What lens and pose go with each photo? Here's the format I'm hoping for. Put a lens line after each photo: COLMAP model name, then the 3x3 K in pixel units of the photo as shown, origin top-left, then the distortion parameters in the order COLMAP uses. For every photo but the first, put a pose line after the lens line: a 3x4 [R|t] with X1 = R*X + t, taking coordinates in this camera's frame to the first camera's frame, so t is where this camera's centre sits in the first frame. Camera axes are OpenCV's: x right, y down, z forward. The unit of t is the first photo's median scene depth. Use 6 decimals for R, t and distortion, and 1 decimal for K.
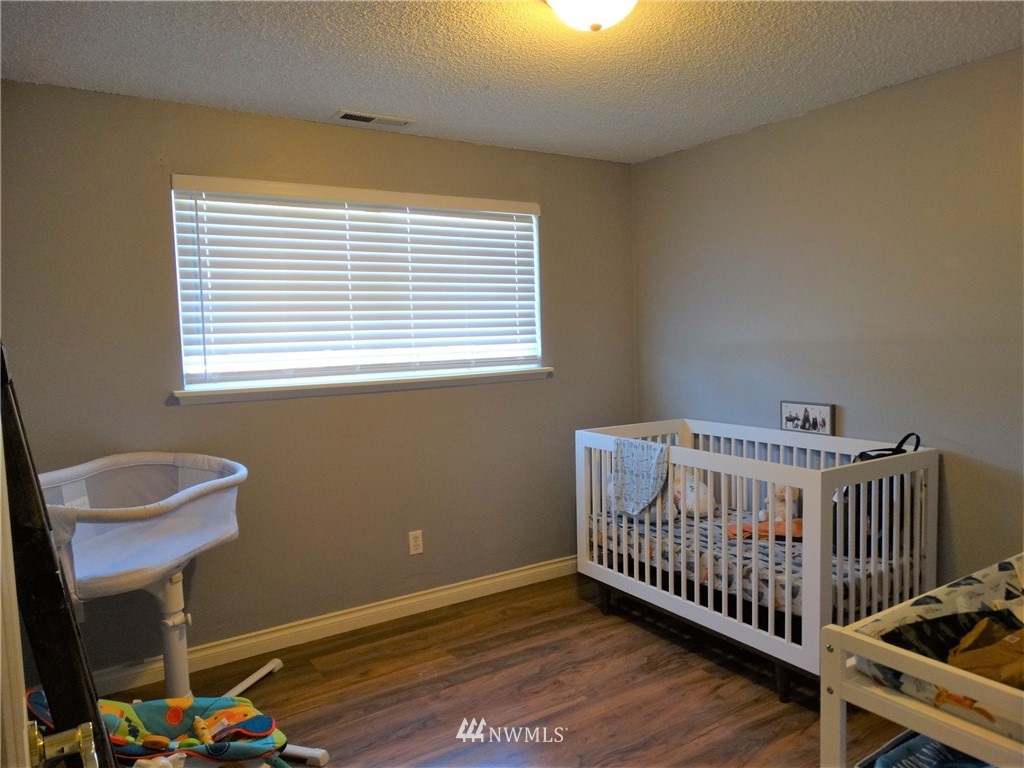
lens RADIAL K [[724.8, 0, 514.1], [0, 724.8, 383.3], [0, 0, 1]] dist [-0.014801, -0.000748]
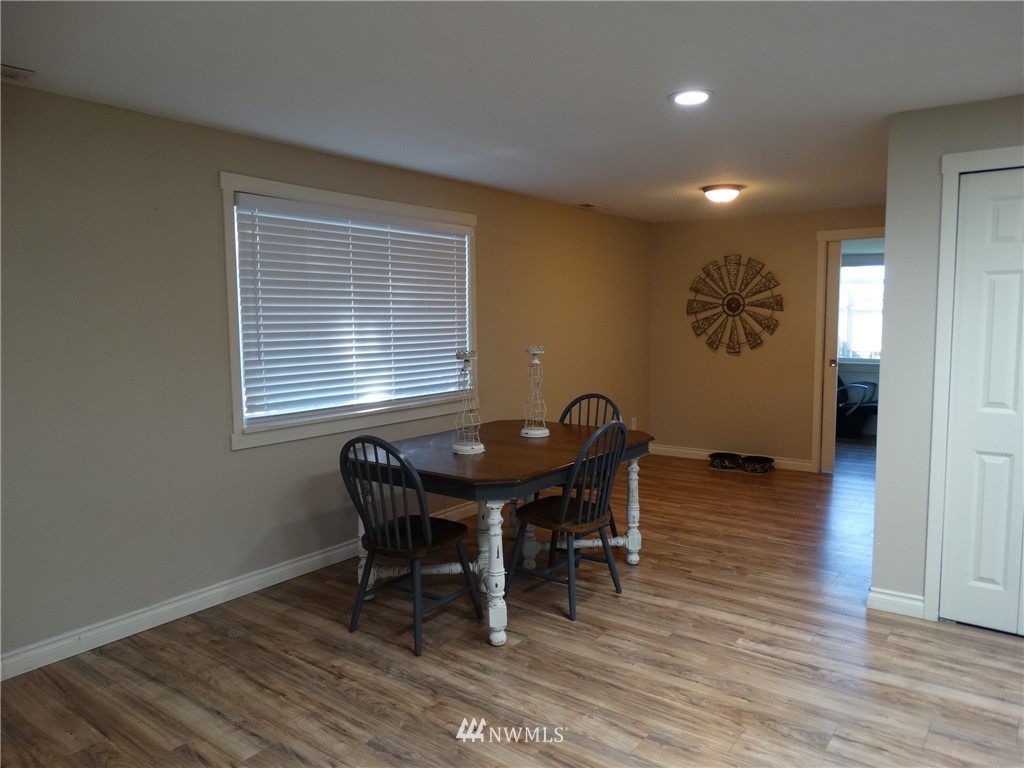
lens RADIAL K [[724.8, 0, 509.5], [0, 724.8, 383.9], [0, 0, 1]] dist [-0.014801, -0.000748]
pose [[0.938770, -0.012358, 0.344322, -0.343037], [0.008754, 0.999889, 0.012021, 0.020259], [-0.344432, -0.008270, 0.938775, -0.225333]]
